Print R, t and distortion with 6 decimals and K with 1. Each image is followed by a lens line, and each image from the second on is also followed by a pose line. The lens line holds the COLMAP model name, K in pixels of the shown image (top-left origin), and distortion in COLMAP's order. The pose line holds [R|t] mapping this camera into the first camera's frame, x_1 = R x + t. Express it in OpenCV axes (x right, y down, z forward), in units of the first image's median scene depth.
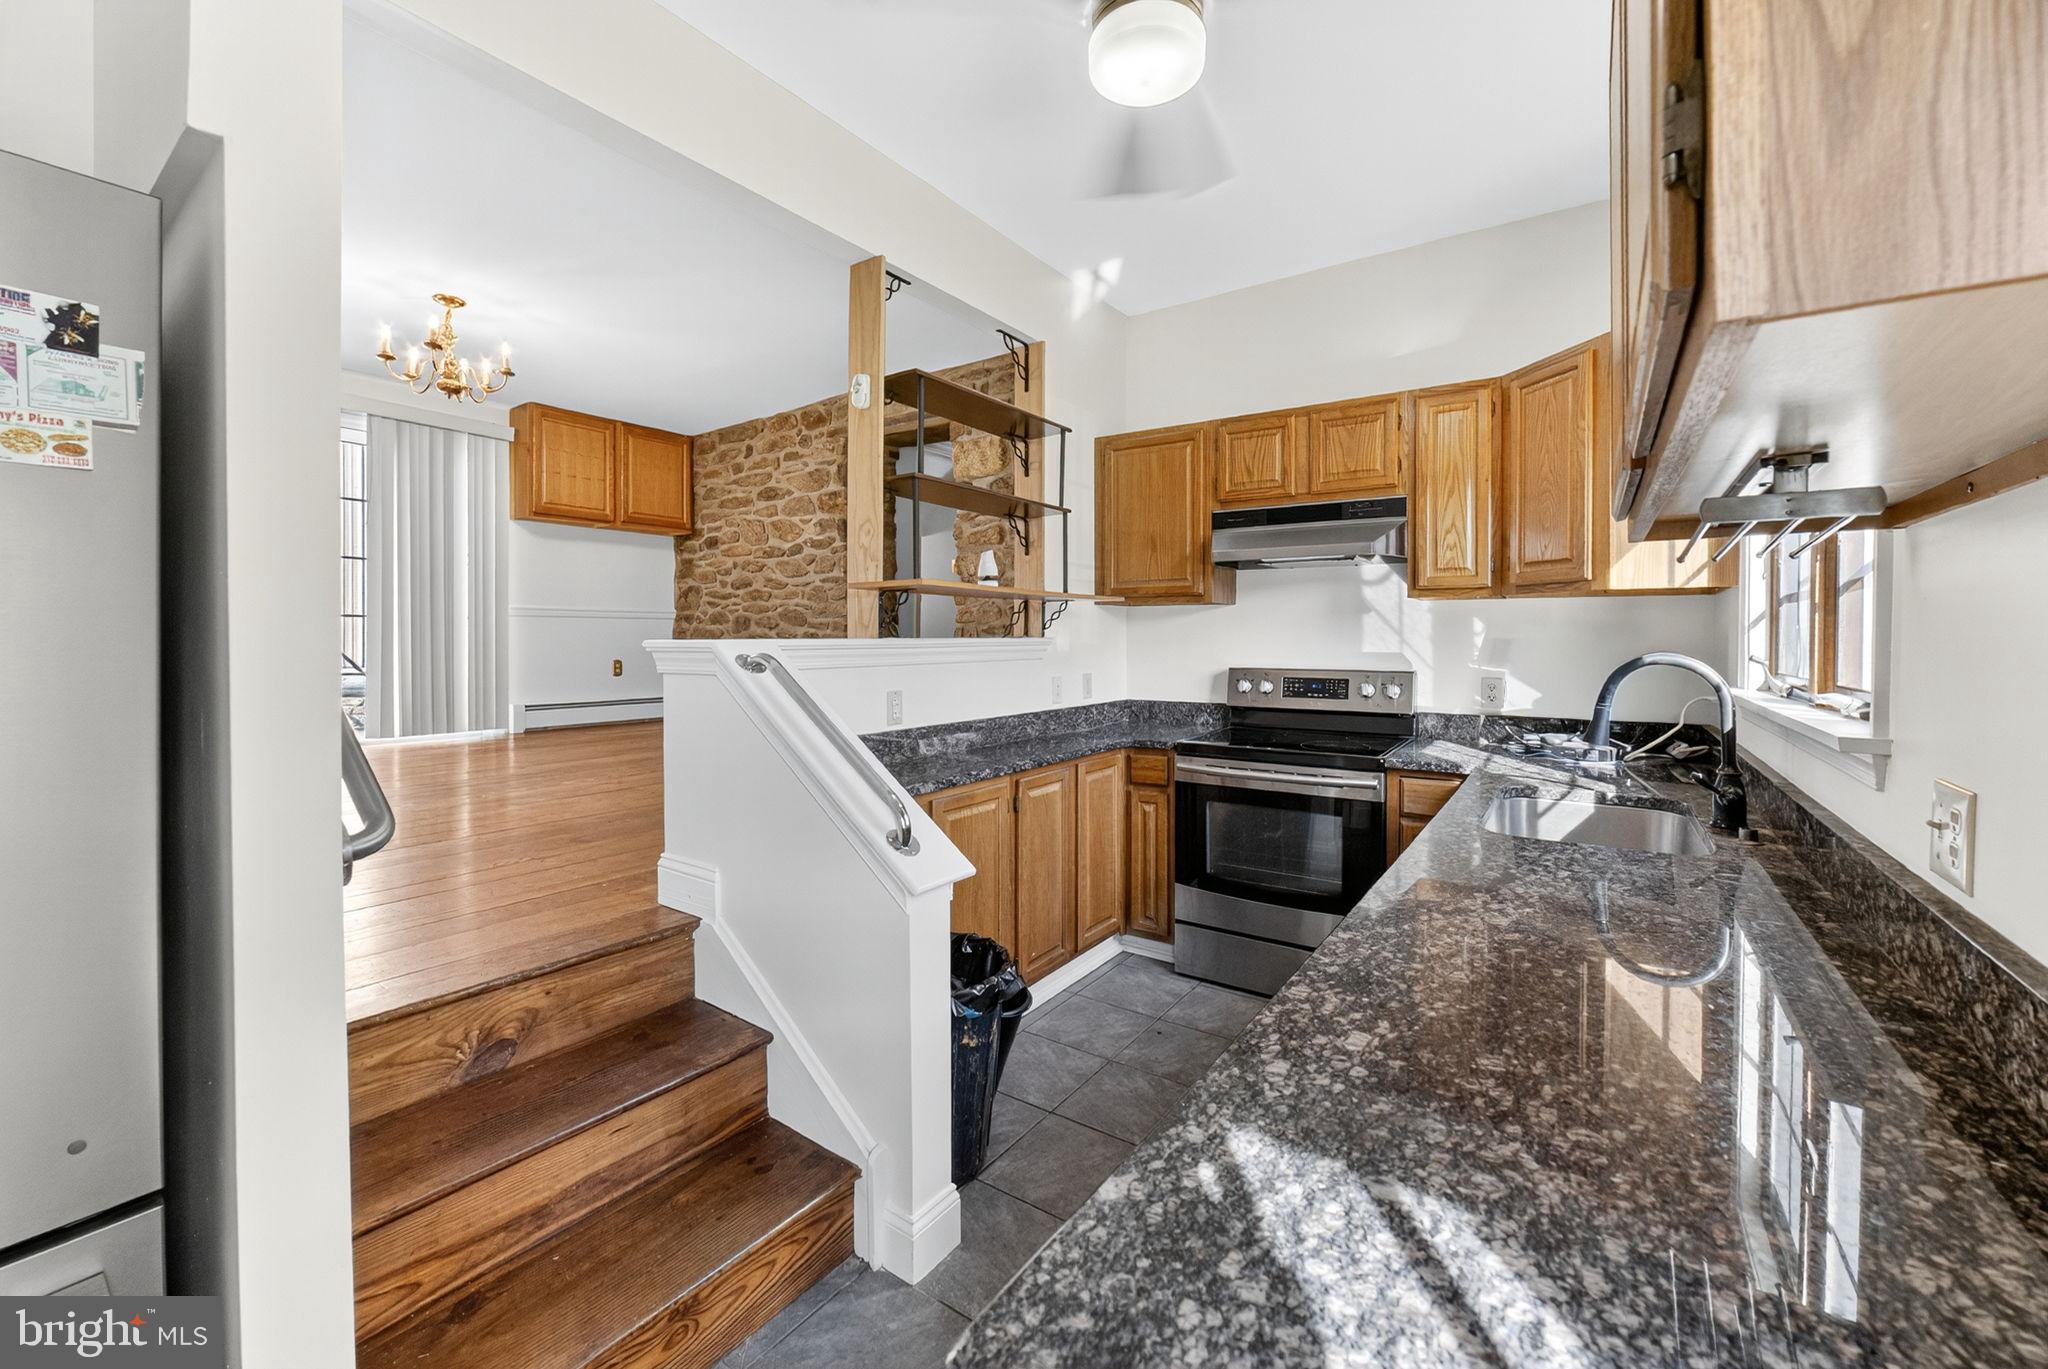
lens RADIAL K [[811.5, 0, 1017.8], [0, 811.5, 650.1], [0, 0, 1]] dist [-0.030802, 0.000024]
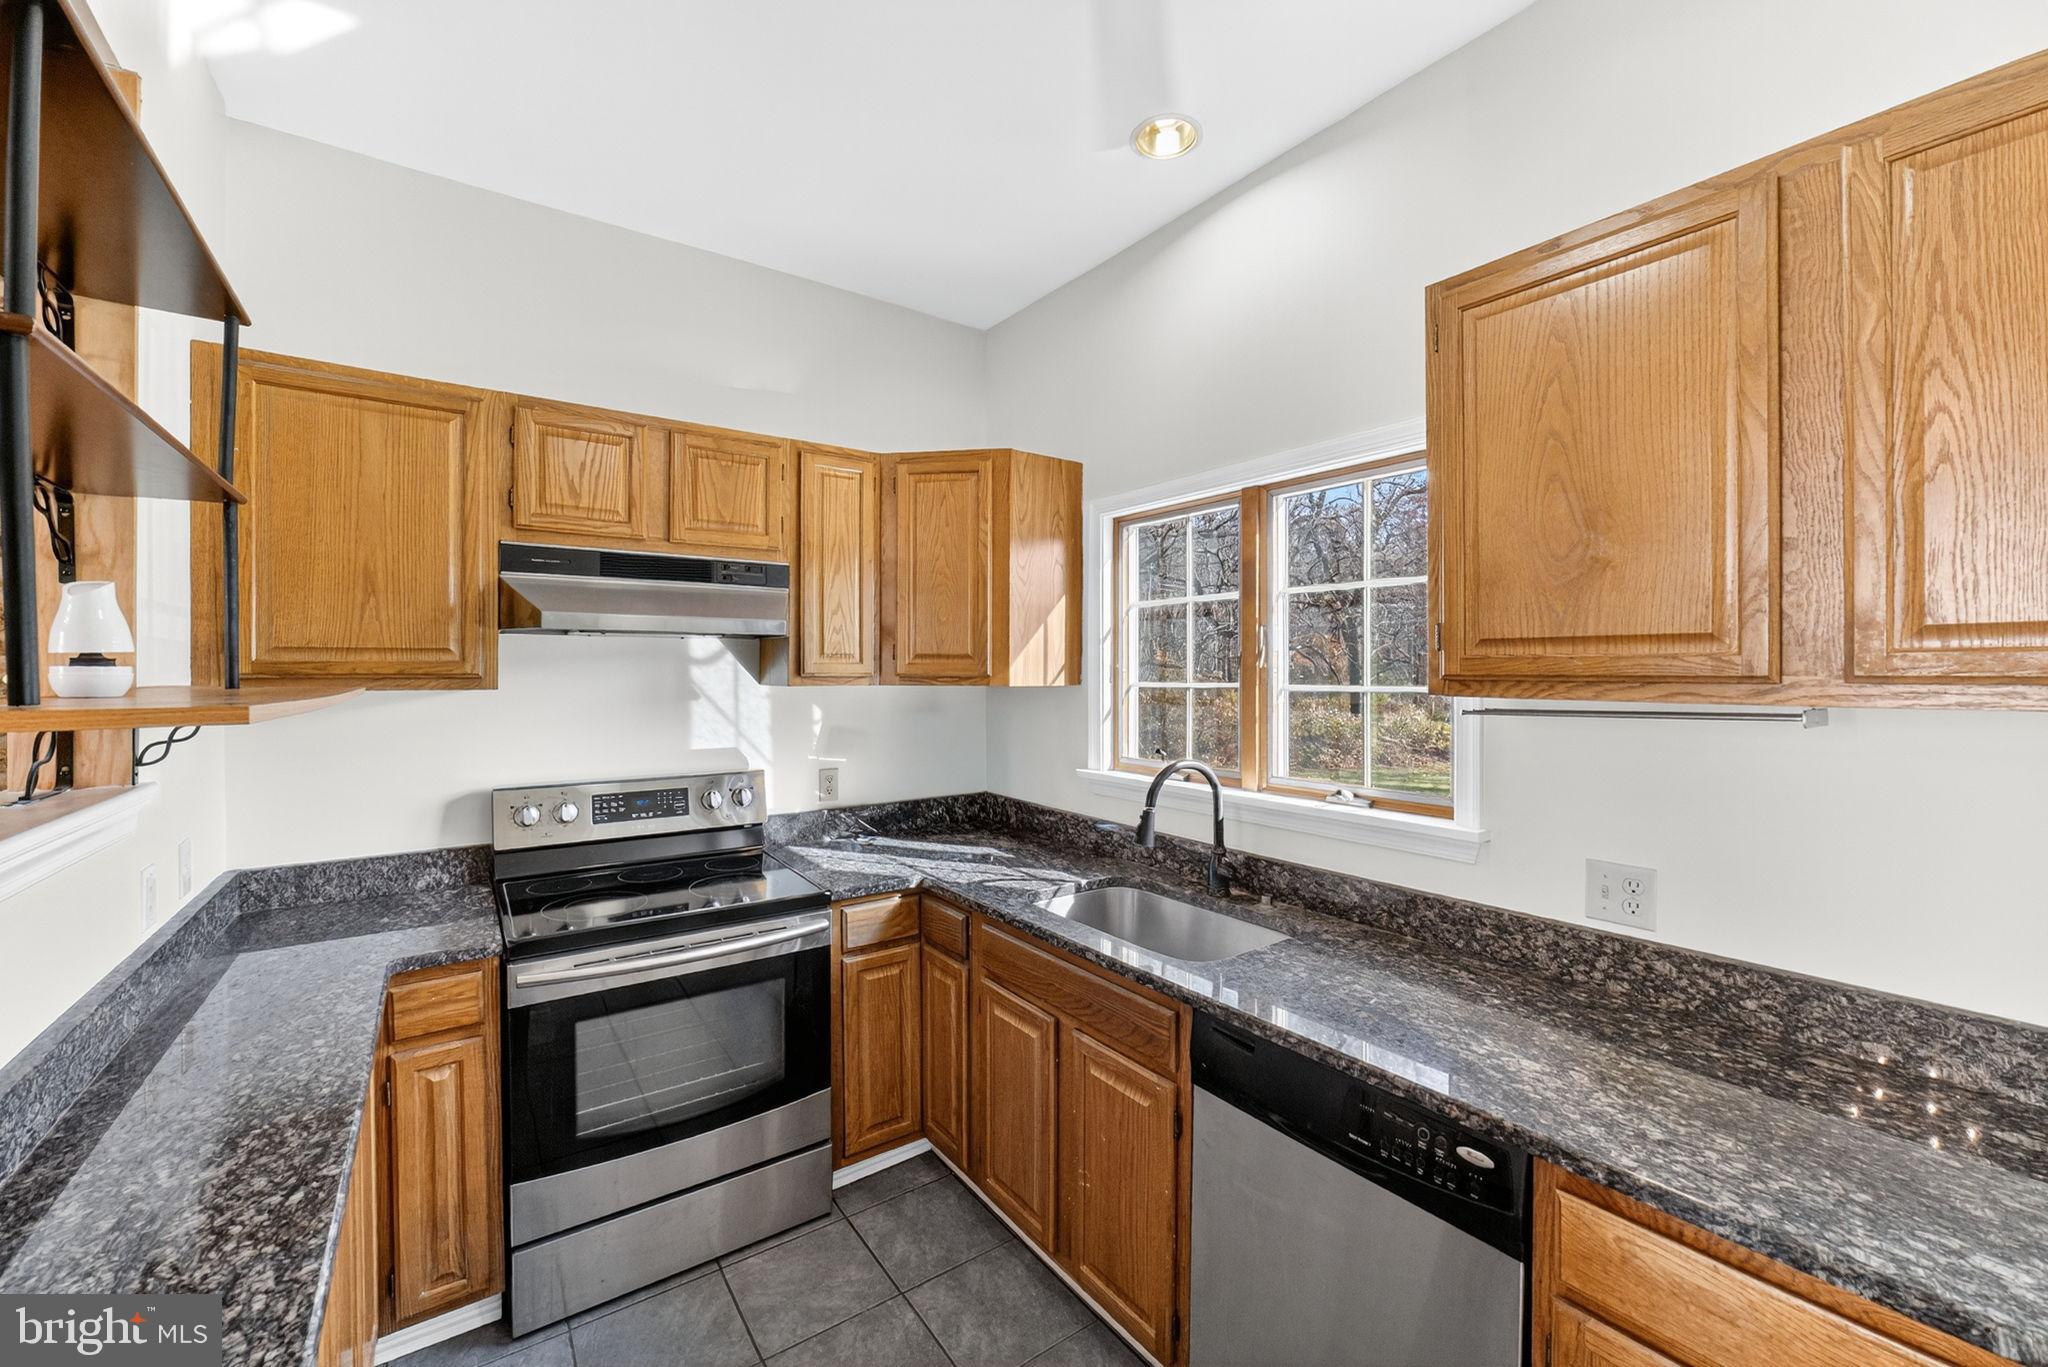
lens RADIAL K [[828.5, 0, 1024.0], [0, 828.5, 683.5], [0, 0, 1]] dist [-0.012402, -0.000059]
pose [[0.328420, -0.016061, 0.944395, -0.229647], [0.015798, 0.999809, 0.011510, -0.068903], [-0.944400, 0.011139, 0.328611, 0.453652]]
